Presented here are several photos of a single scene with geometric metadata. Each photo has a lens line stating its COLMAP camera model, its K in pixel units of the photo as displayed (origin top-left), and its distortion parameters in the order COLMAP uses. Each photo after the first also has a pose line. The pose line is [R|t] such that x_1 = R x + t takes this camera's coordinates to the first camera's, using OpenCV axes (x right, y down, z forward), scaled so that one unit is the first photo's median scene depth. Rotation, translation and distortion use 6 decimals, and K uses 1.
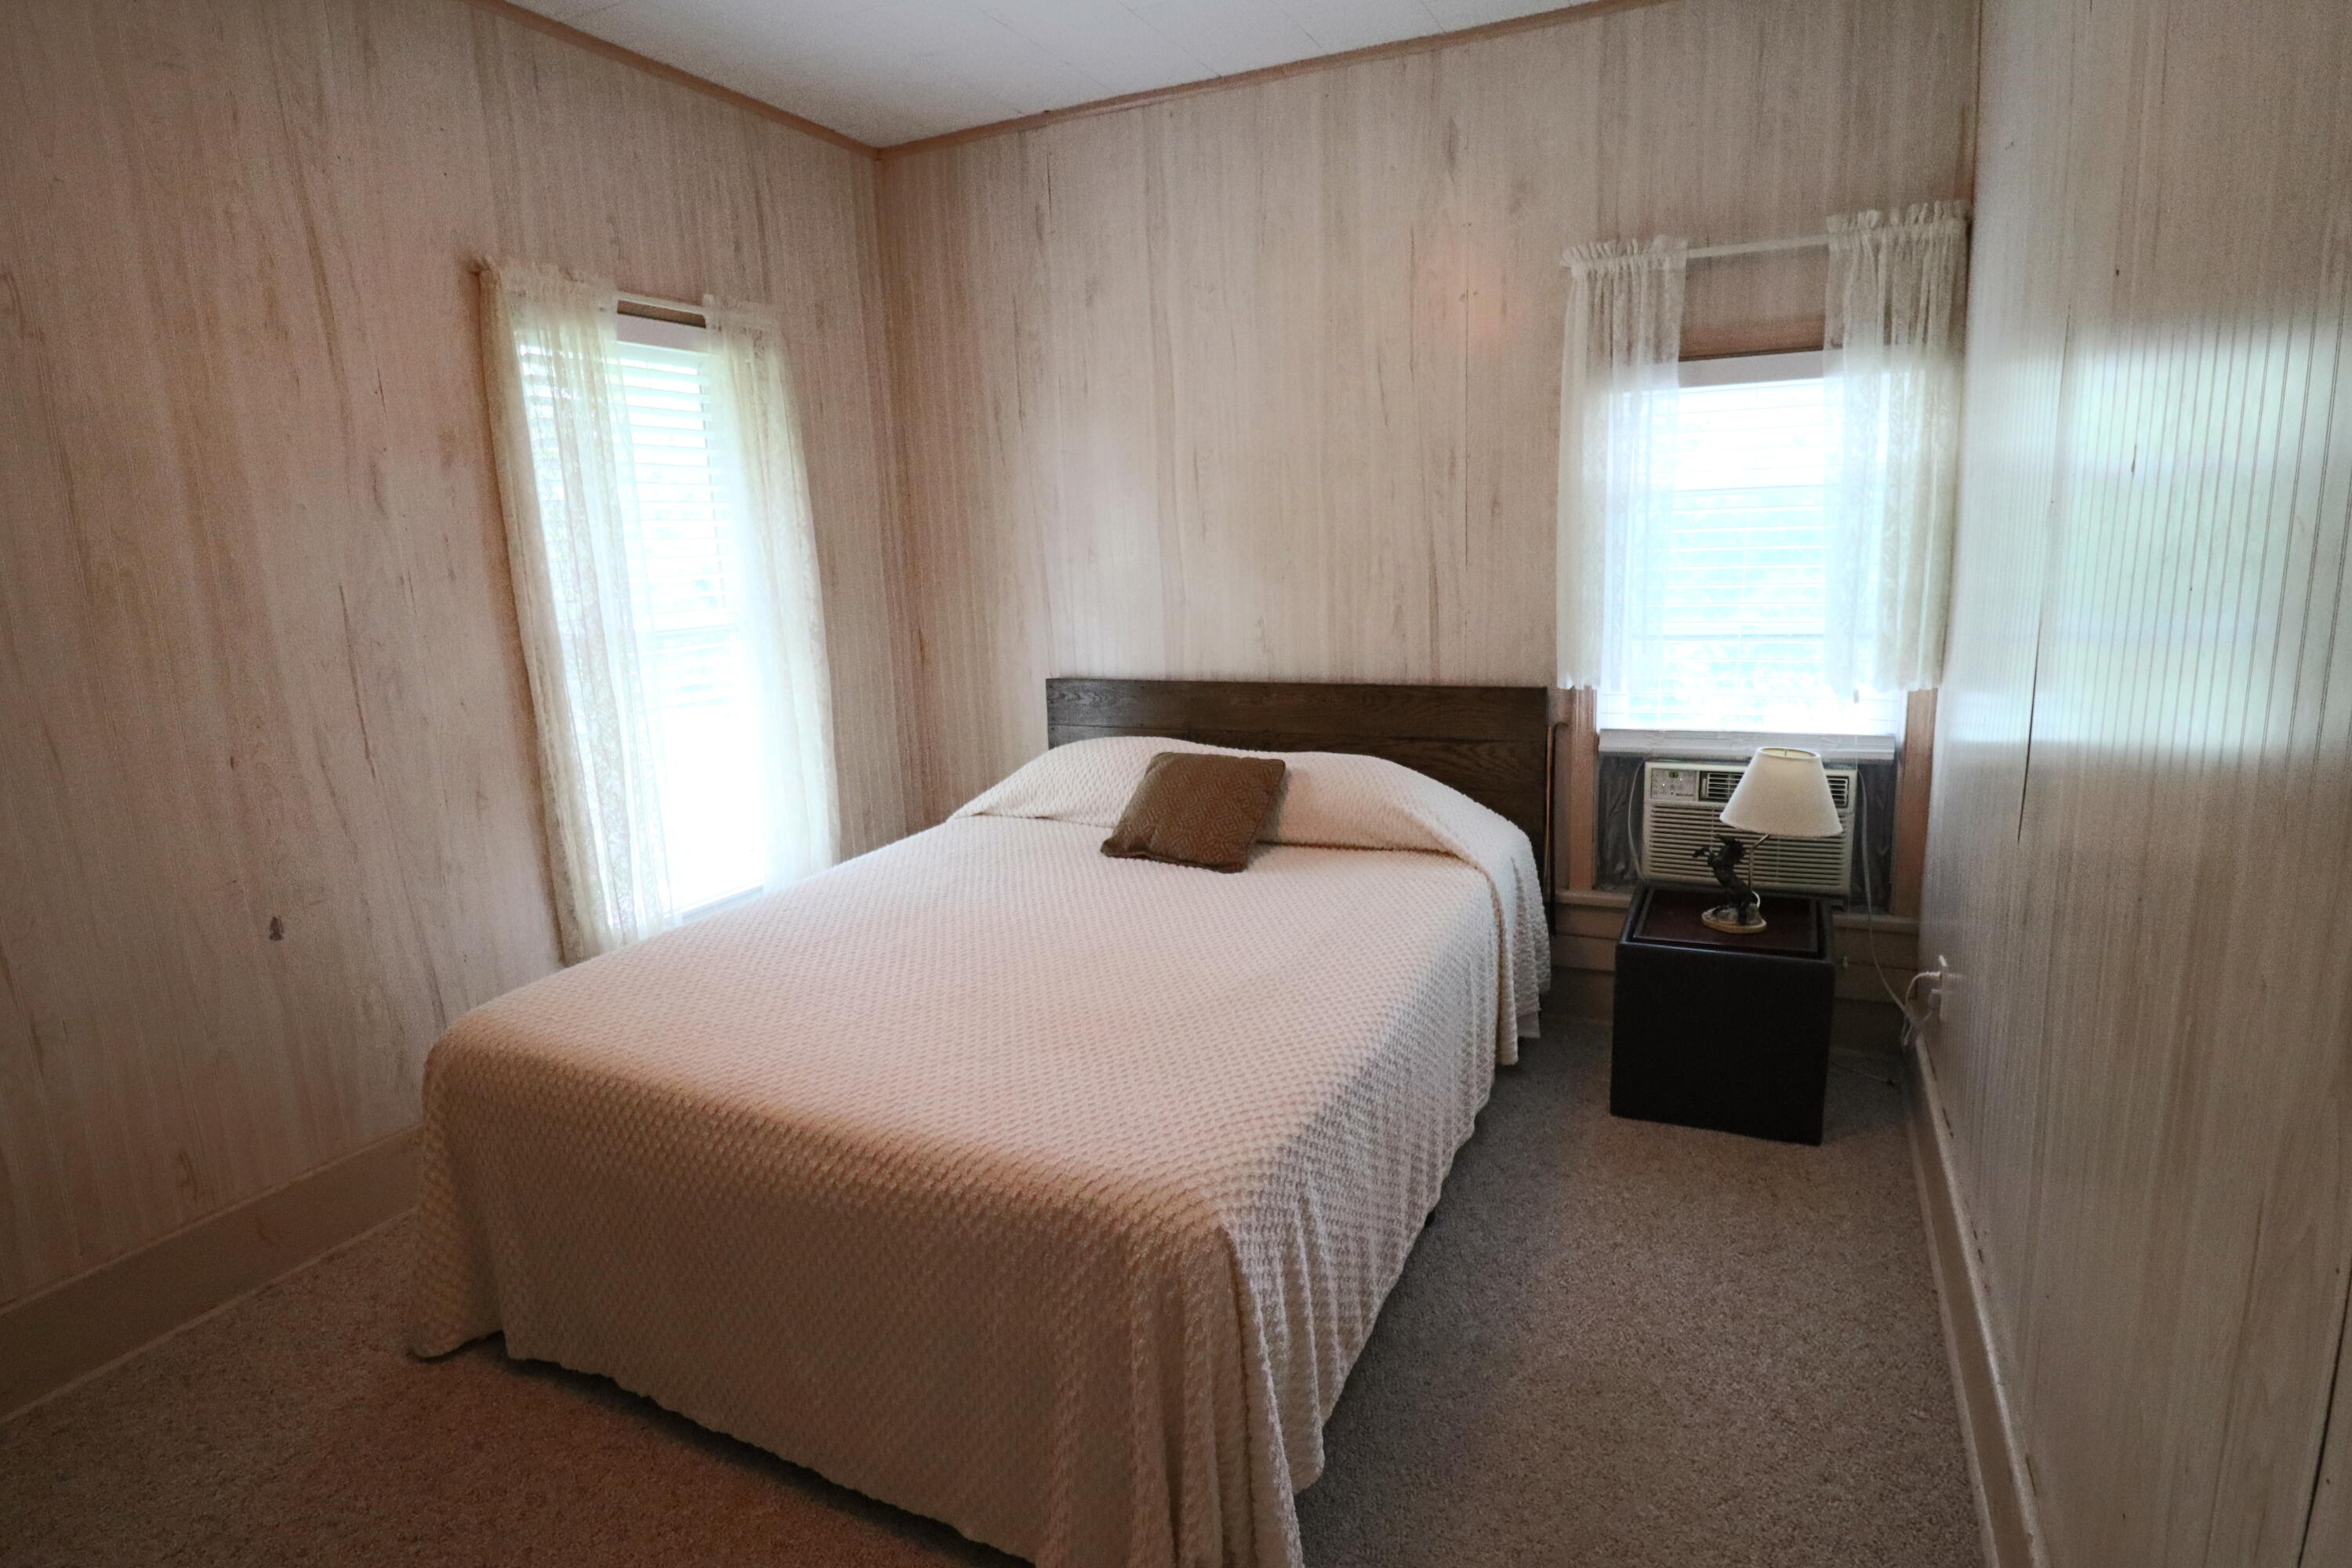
lens RADIAL K [[1252.7, 0, 1196.4], [0, 1252.7, 782.2], [0, 0, 1]] dist [0.002056, -0.016241]
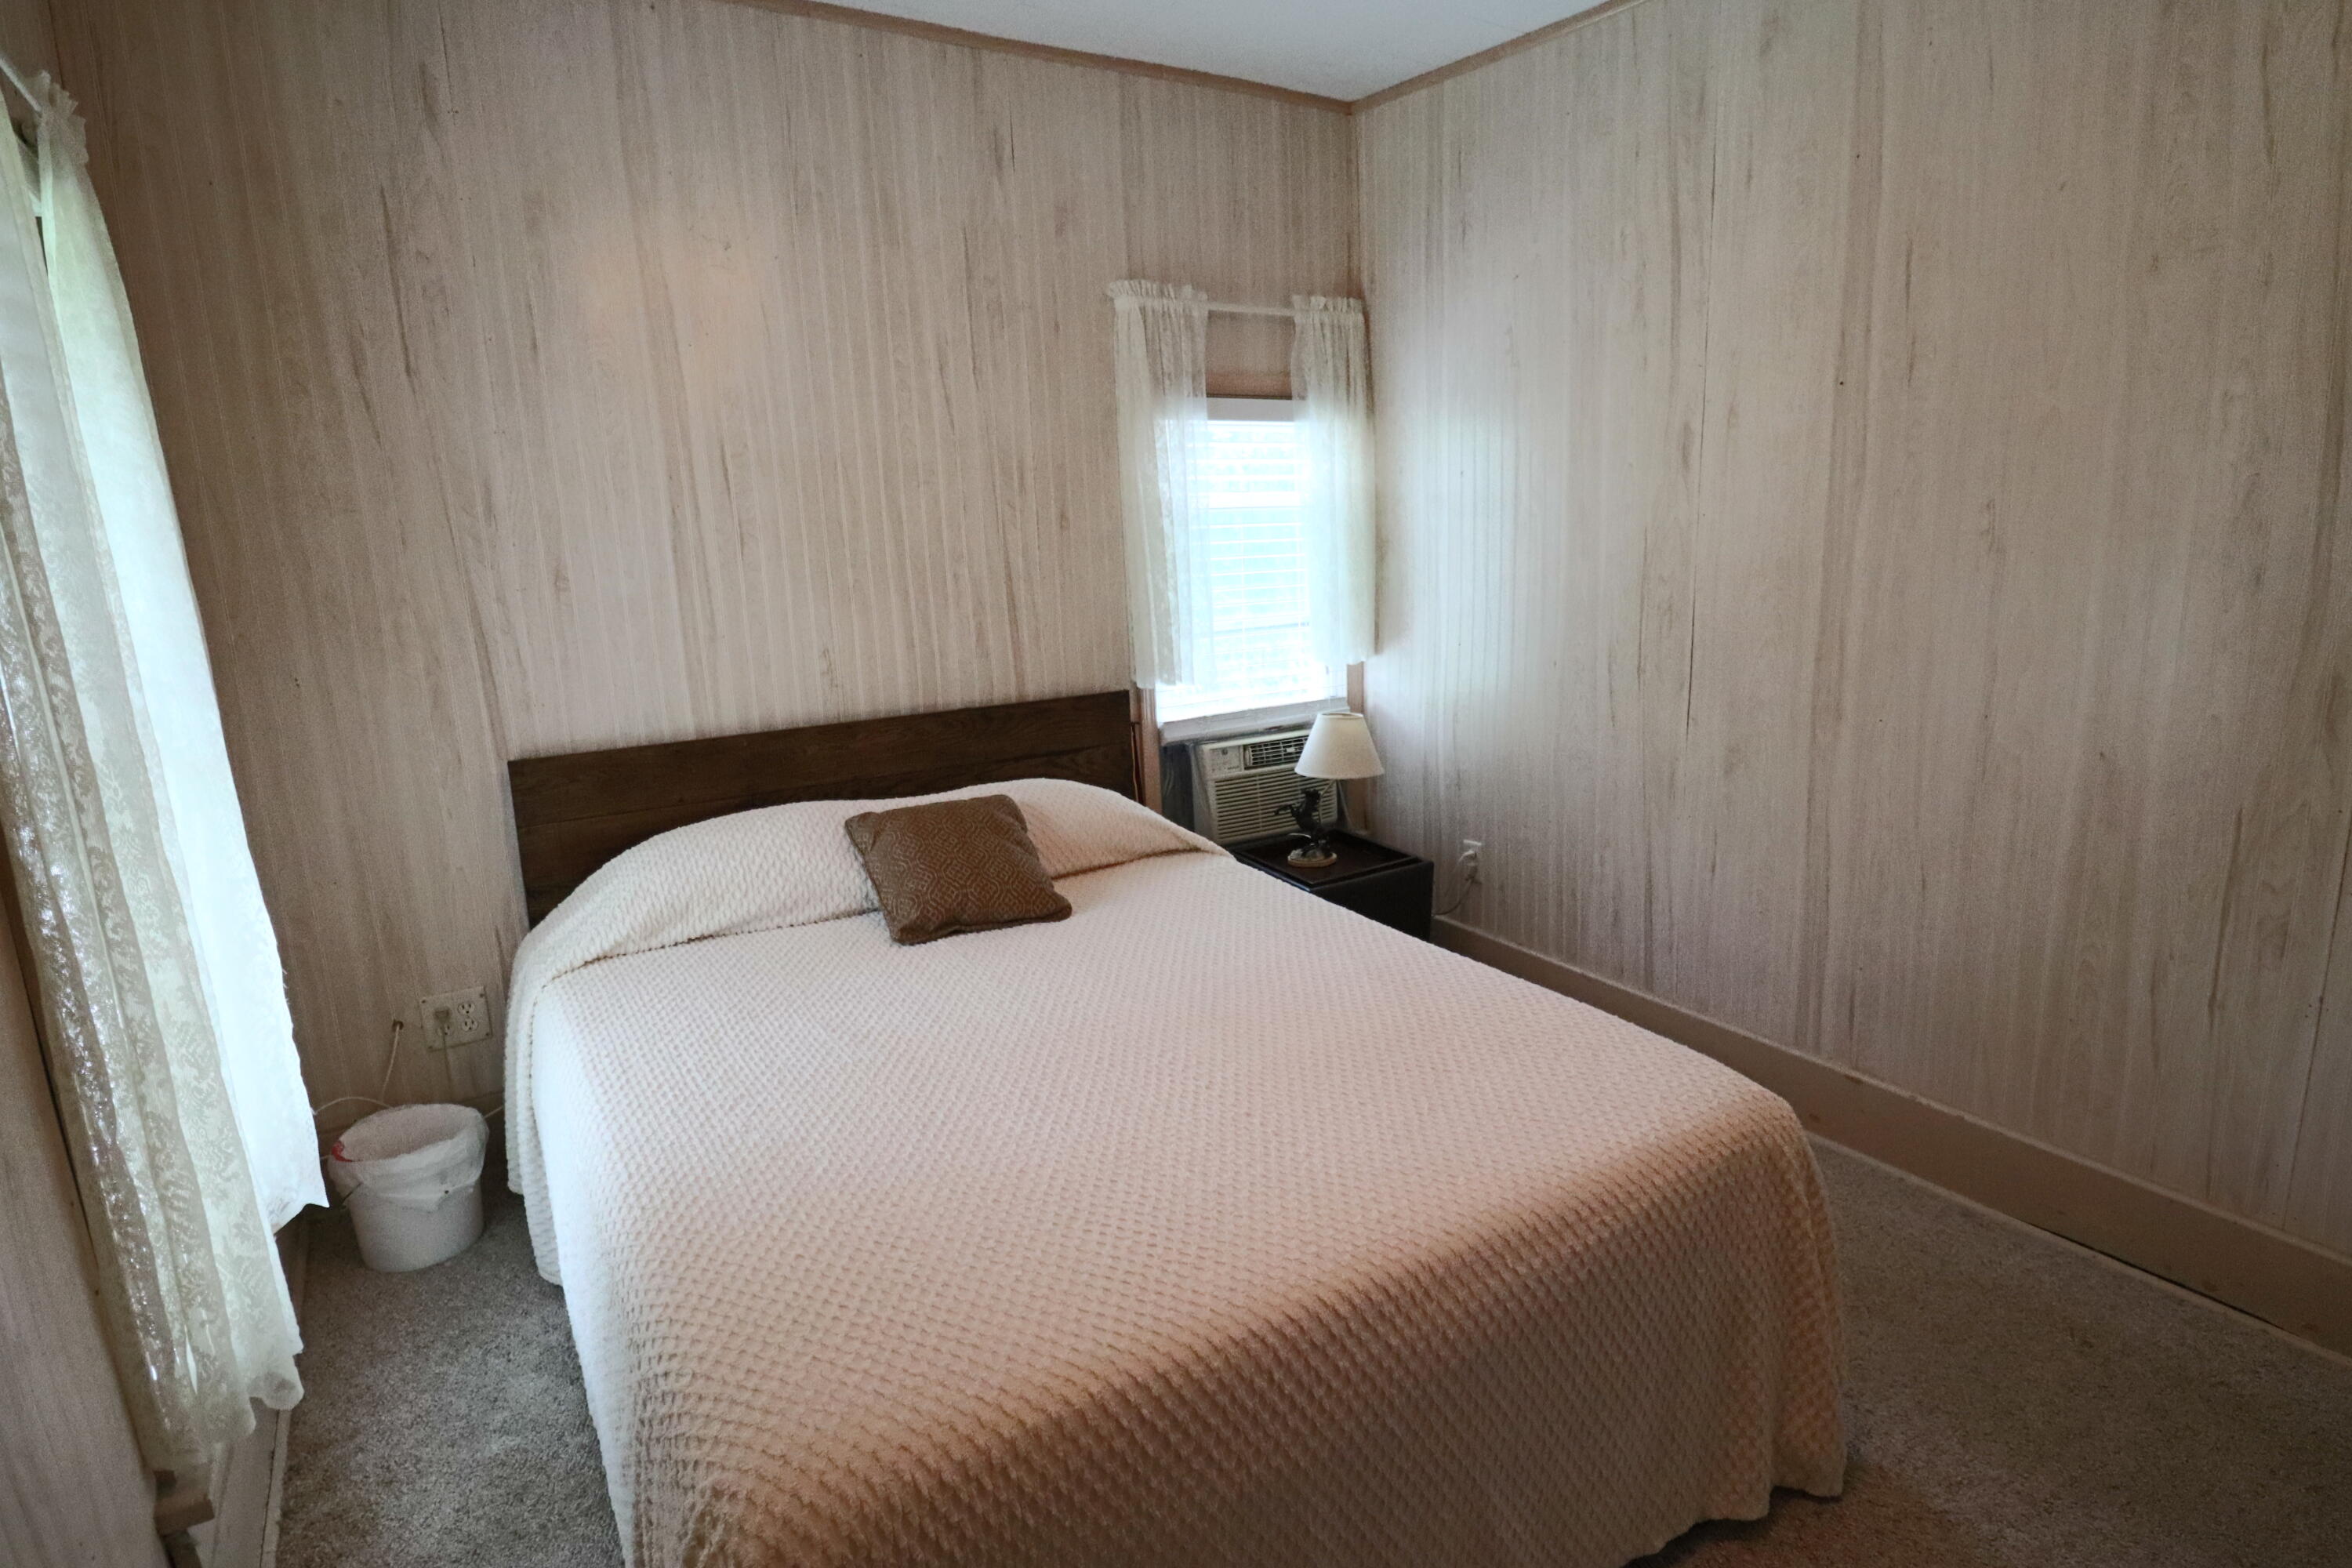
lens RADIAL K [[1252.7, 0, 1196.4], [0, 1252.7, 782.2], [0, 0, 1]] dist [0.002056, -0.016241]
pose [[0.530130, -0.155533, 0.833530, -0.617671], [0.180746, 0.981167, 0.068125, -0.063644], [-0.828428, 0.114542, 0.548258, 0.395008]]
